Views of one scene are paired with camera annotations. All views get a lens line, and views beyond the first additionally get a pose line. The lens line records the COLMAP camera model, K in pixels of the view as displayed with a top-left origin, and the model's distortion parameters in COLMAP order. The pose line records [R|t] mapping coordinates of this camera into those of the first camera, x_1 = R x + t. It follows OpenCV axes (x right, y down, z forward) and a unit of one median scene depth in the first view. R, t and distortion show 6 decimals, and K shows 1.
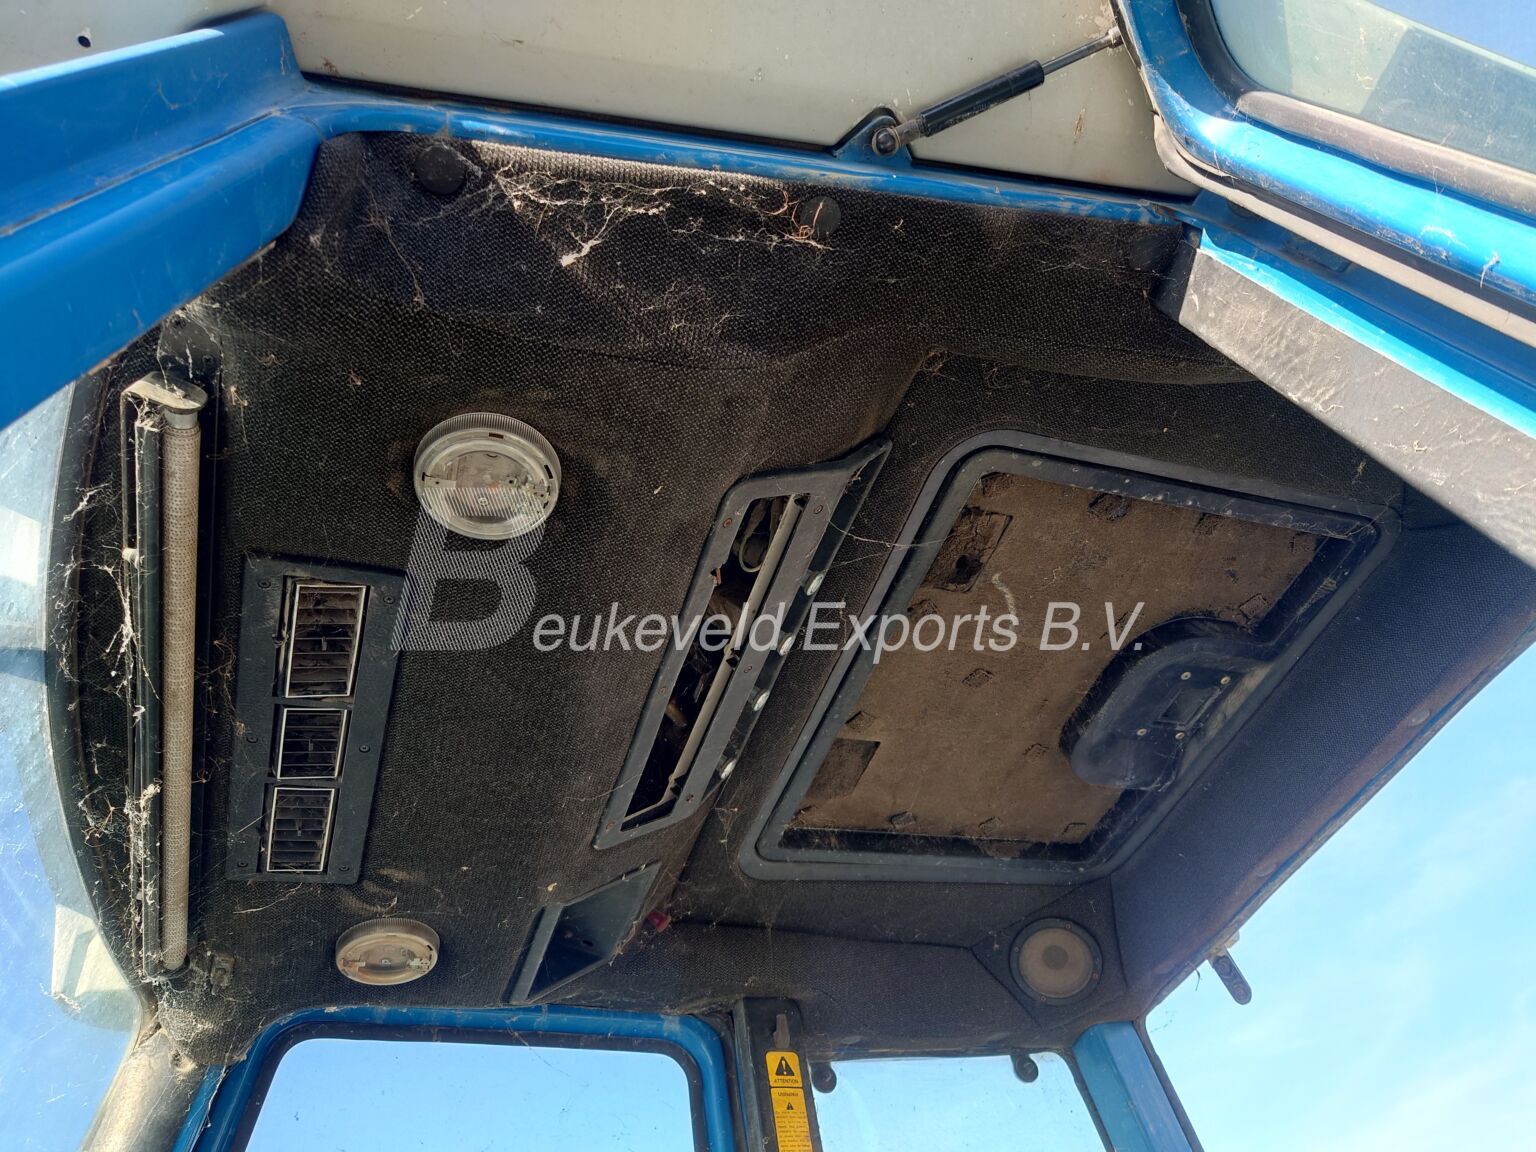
lens RADIAL K [[1136.9, 0, 768.0], [0, 1136.9, 576.0], [0, 0, 1]] dist [-0.009499, 0.000005]
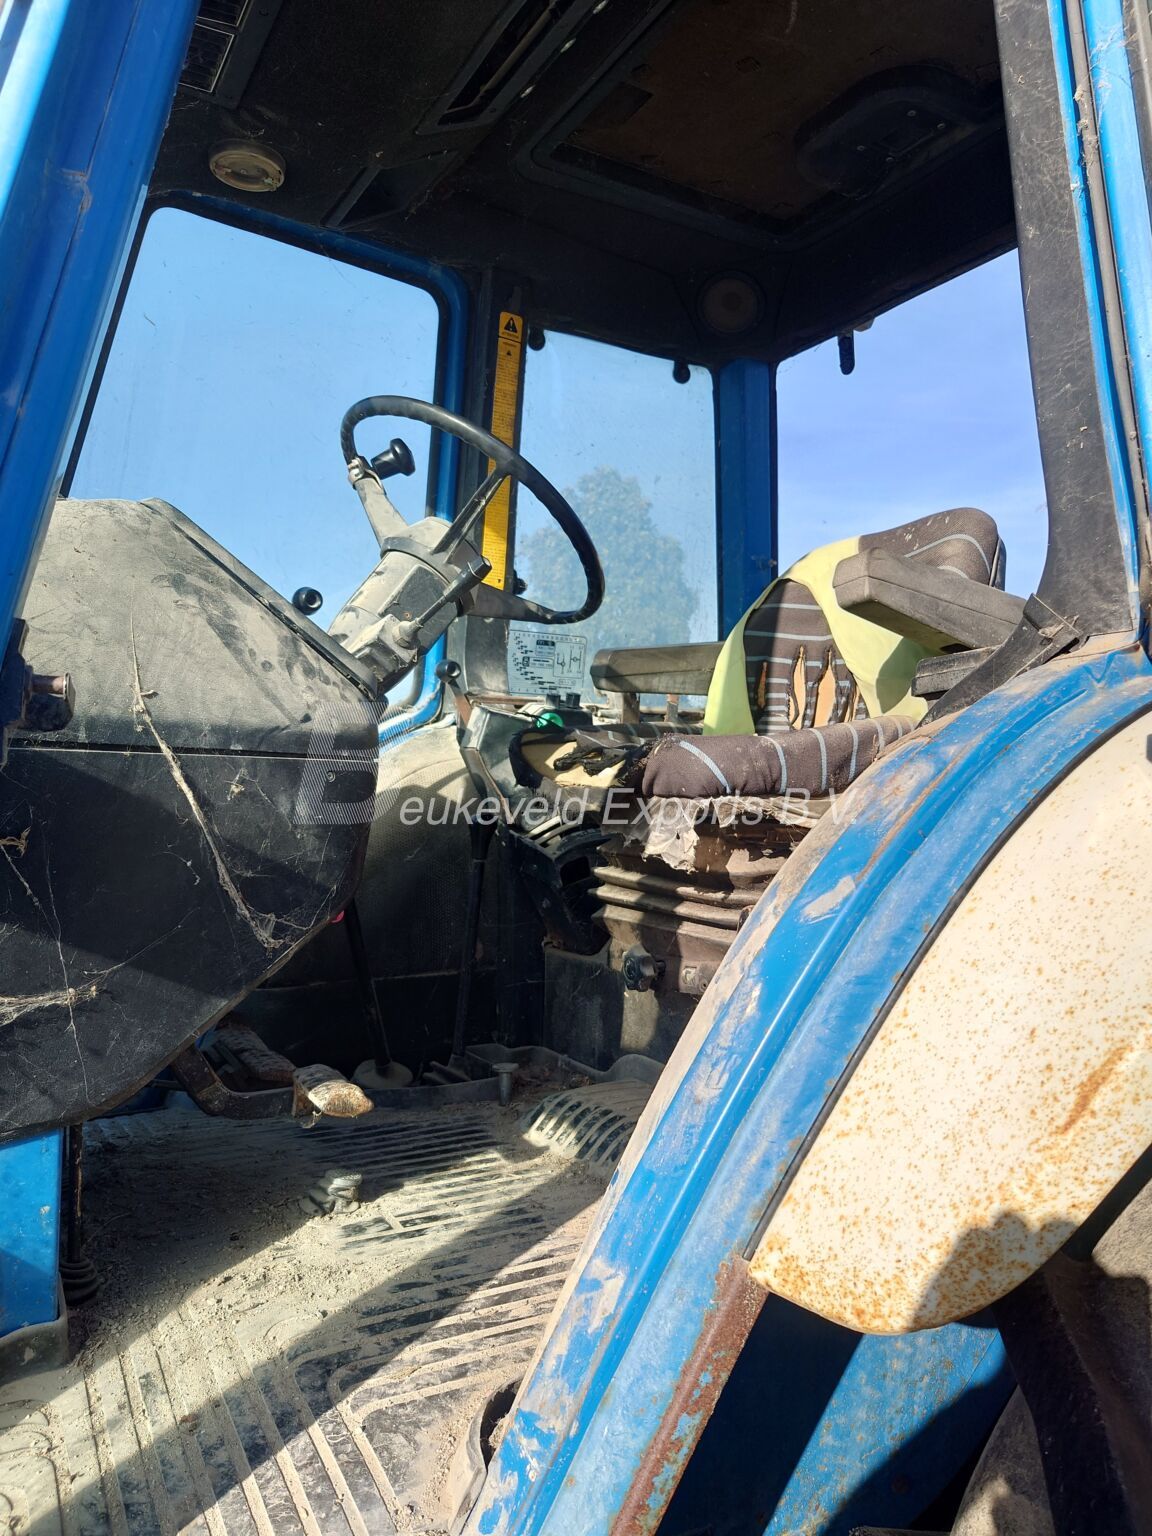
lens RADIAL K [[1136.9, 0, 576.0], [0, 1136.9, 768.0], [0, 0, 1]] dist [-0.009499, 0.000005]
pose [[0.962119, 0.210206, 0.173612, -0.036852], [-0.271368, 0.677143, 0.683986, -0.163049], [0.026218, -0.705189, 0.708535, -0.343830]]
